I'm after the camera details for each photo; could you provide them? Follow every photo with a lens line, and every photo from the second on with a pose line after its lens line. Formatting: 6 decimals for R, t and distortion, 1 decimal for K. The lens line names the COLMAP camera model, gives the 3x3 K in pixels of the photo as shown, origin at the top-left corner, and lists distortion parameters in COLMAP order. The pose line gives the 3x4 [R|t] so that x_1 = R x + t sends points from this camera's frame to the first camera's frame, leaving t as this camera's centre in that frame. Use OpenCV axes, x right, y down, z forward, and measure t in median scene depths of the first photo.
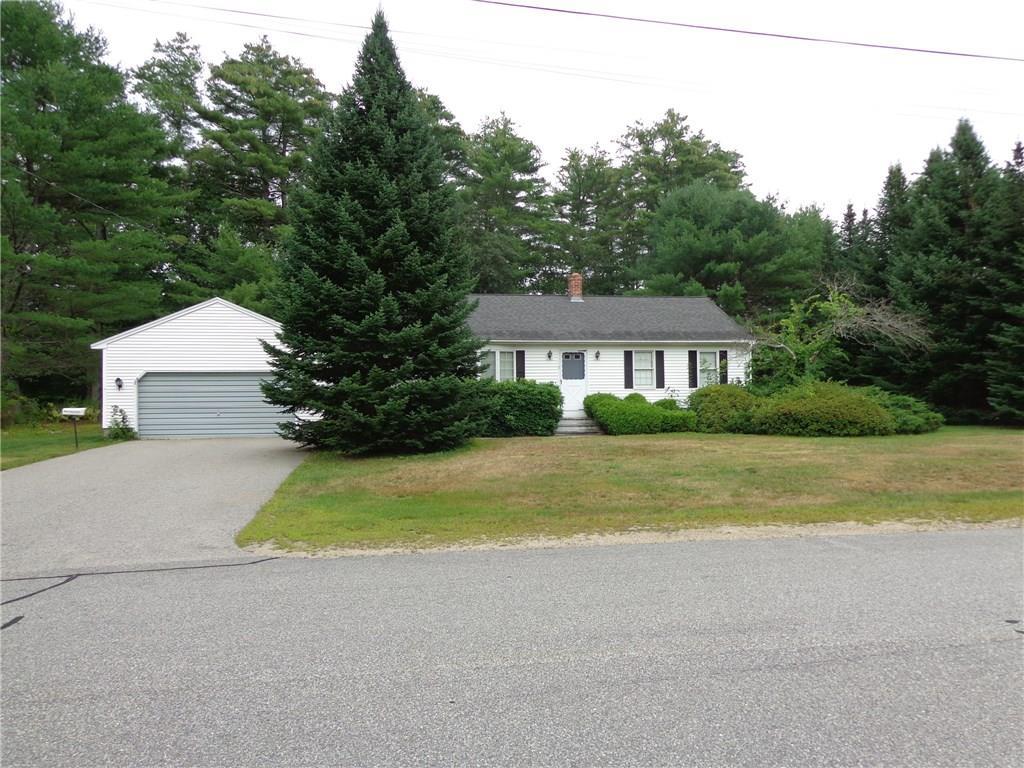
lens RADIAL K [[721.0, 0, 509.8], [0, 721.0, 385.2], [0, 0, 1]] dist [0.012569, 0.005924]
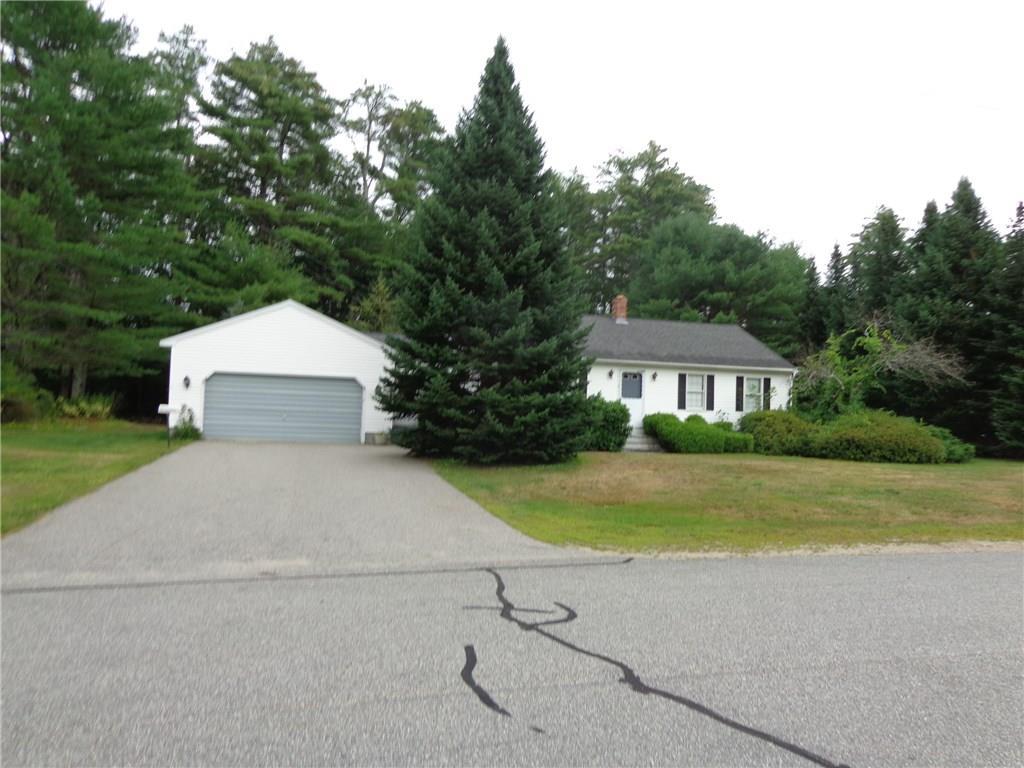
lens RADIAL K [[721.0, 0, 519.4], [0, 721.0, 382.6], [0, 0, 1]] dist [0.012569, 0.005924]
pose [[0.994176, 0.047301, 0.096829, -0.169461], [-0.044932, 0.998638, -0.026512, 0.003975], [-0.097952, 0.022006, 0.994948, -0.017487]]
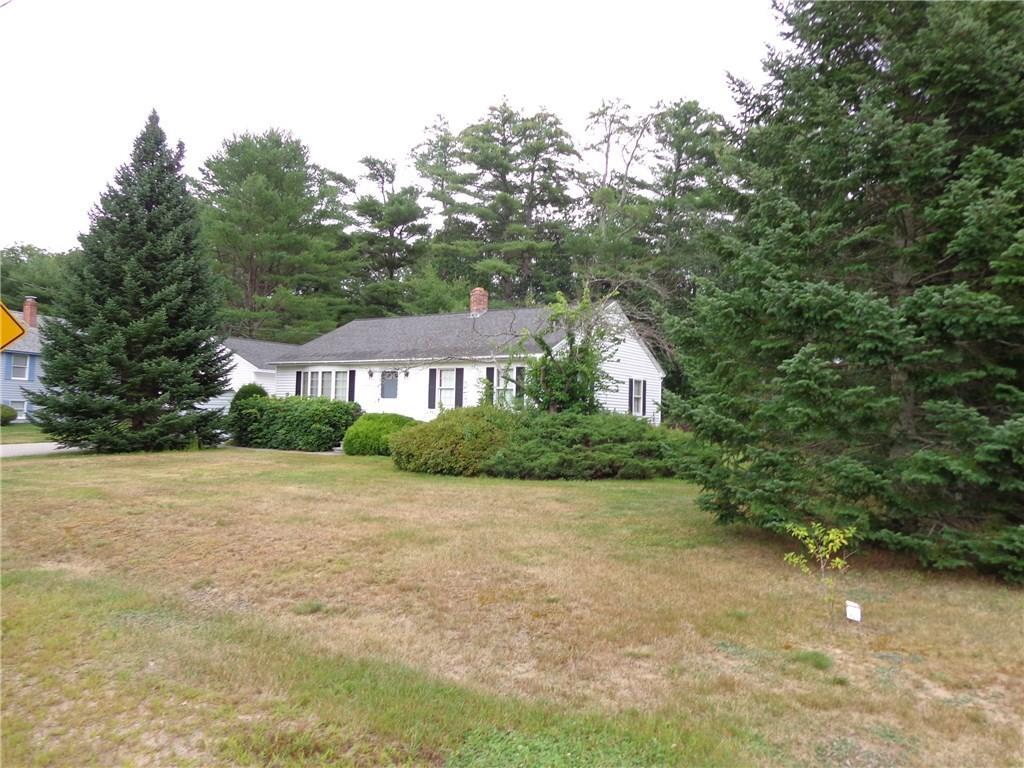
lens RADIAL K [[721.0, 0, 515.5], [0, 721.0, 383.9], [0, 0, 1]] dist [0.012569, 0.005924]
pose [[0.765317, -0.001451, -0.643652, 0.842853], [-0.000033, 0.999997, -0.002293, -0.024824], [0.643654, 0.001776, 0.765315, 0.341132]]
